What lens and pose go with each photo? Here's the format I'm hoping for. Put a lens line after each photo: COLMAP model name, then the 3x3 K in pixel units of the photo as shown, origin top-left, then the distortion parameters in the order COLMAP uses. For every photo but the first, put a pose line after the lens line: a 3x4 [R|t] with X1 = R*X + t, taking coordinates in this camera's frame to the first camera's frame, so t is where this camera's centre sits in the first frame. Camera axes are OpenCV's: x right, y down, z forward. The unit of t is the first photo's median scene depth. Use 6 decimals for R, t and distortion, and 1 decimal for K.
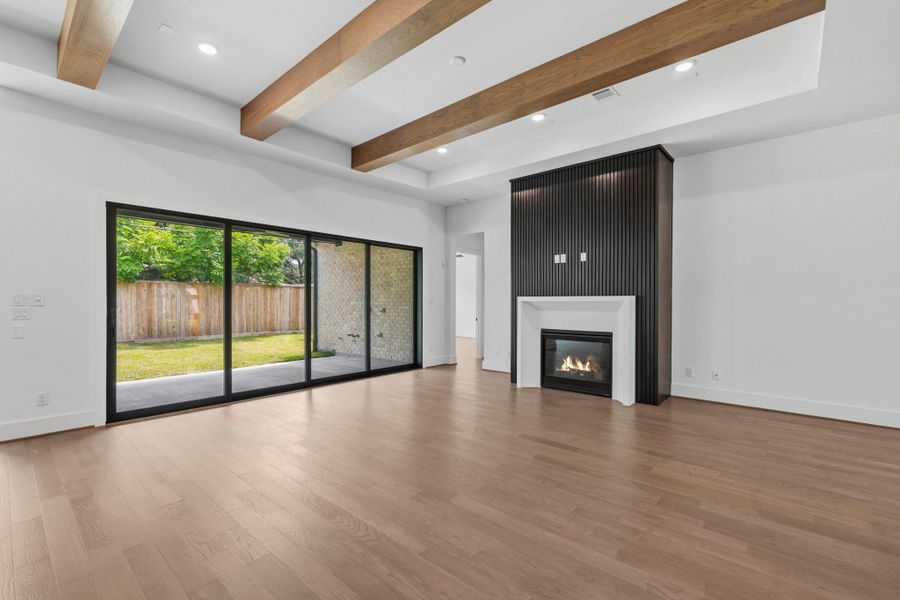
lens RADIAL K [[402.3, 0, 450.0], [0, 402.3, 300.0], [0, 0, 1]] dist [0.001096, 0.000431]
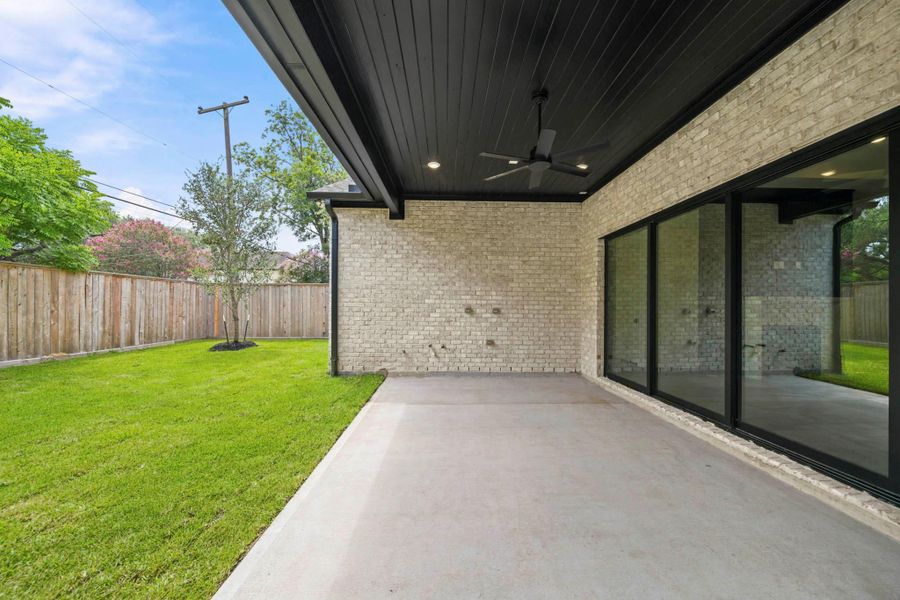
lens RADIAL K [[312.0, 0, 458.4], [0, 312.0, 306.3], [0, 0, 1]] dist [0.000716, -0.000011]
pose [[0.729072, 0.006144, 0.684409, -0.593470], [-0.009990, 0.999949, 0.001666, 0.014960], [-0.684364, -0.008052, 0.729096, 0.558200]]
